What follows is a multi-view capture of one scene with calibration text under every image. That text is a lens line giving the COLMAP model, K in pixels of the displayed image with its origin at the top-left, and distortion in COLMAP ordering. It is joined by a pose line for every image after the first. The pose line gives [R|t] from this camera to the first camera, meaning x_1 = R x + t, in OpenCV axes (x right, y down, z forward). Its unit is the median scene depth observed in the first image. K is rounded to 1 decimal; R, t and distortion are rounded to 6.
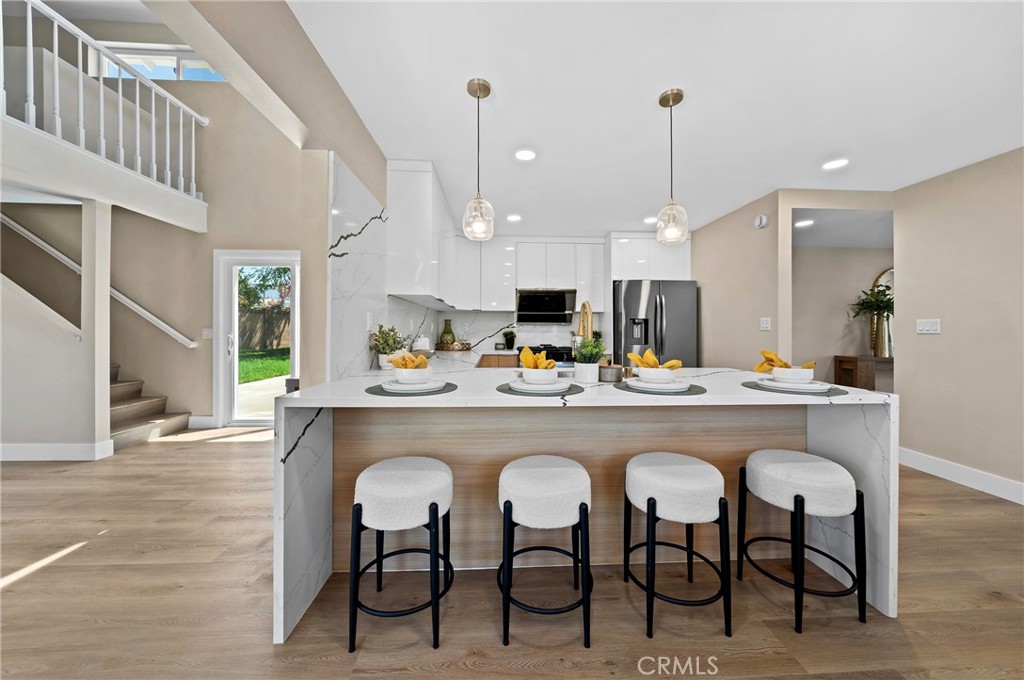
lens RADIAL K [[357.9, 0, 513.9], [0, 357.9, 330.9], [0, 0, 1]] dist [-0.003391, -0.000158]
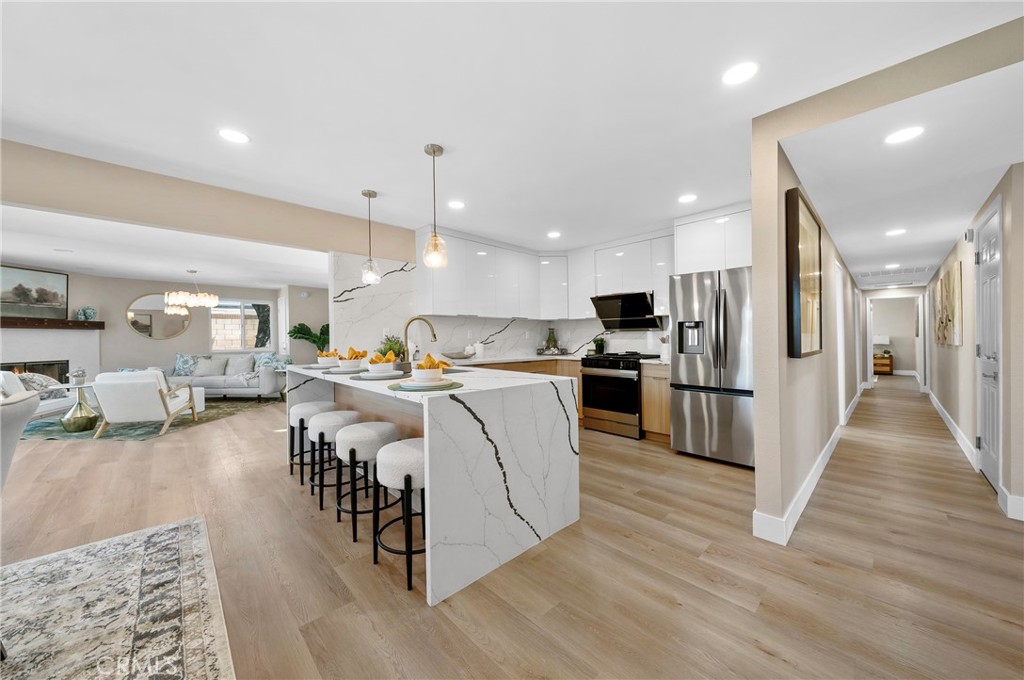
lens RADIAL K [[362.3, 0, 512.0], [0, 362.3, 340.0], [0, 0, 1]] dist [-0.000045, 0.000128]
pose [[0.650756, -0.004661, -0.759273, 0.695959], [0.009376, 0.999954, 0.001898, 0.002725], [0.759229, -0.008354, 0.650770, 0.164190]]
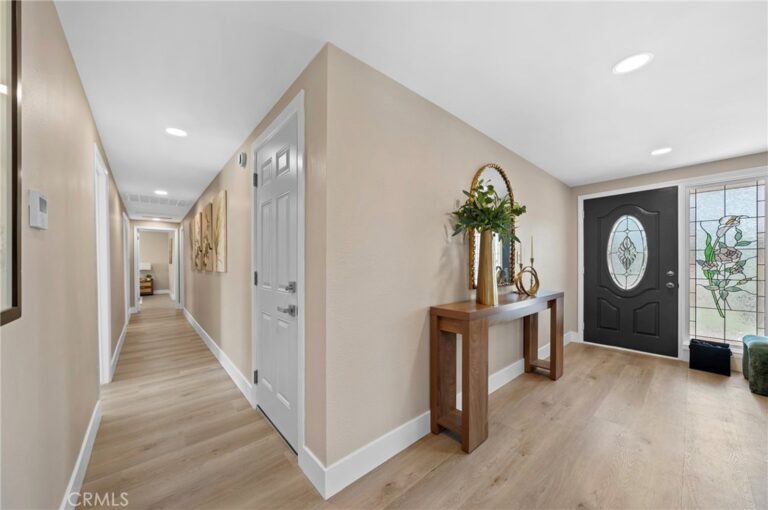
lens RADIAL K [[272.0, 0, 379.7], [0, 272.0, 263.6], [0, 0, 1]] dist [-0.002561, -0.000171]
pose [[0.793091, -0.001012, 0.609102, 0.629805], [-0.000035, 0.999999, 0.001707, 0.005617], [-0.609103, -0.001375, 0.793090, 0.766938]]
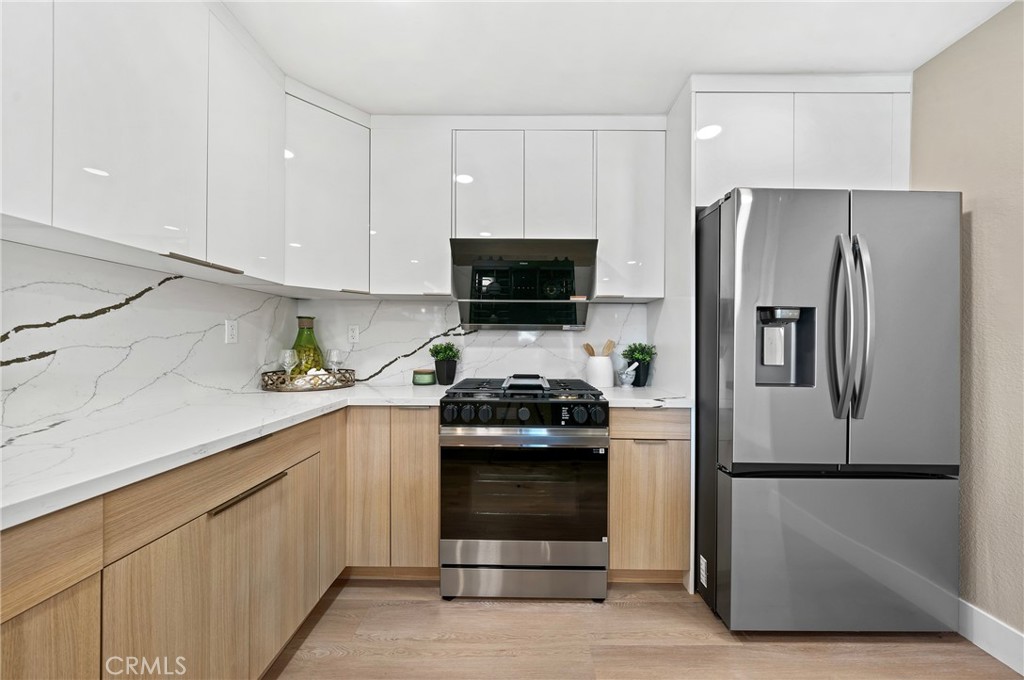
lens RADIAL K [[357.9, 0, 521.1], [0, 357.9, 341.9], [0, 0, 1]] dist [-0.001080, -0.000046]
pose [[0.998229, 0.002332, -0.059435, 0.123741], [-0.002483, 0.999994, -0.002465, -0.000578], [0.059429, 0.002608, 0.998229, 0.646884]]
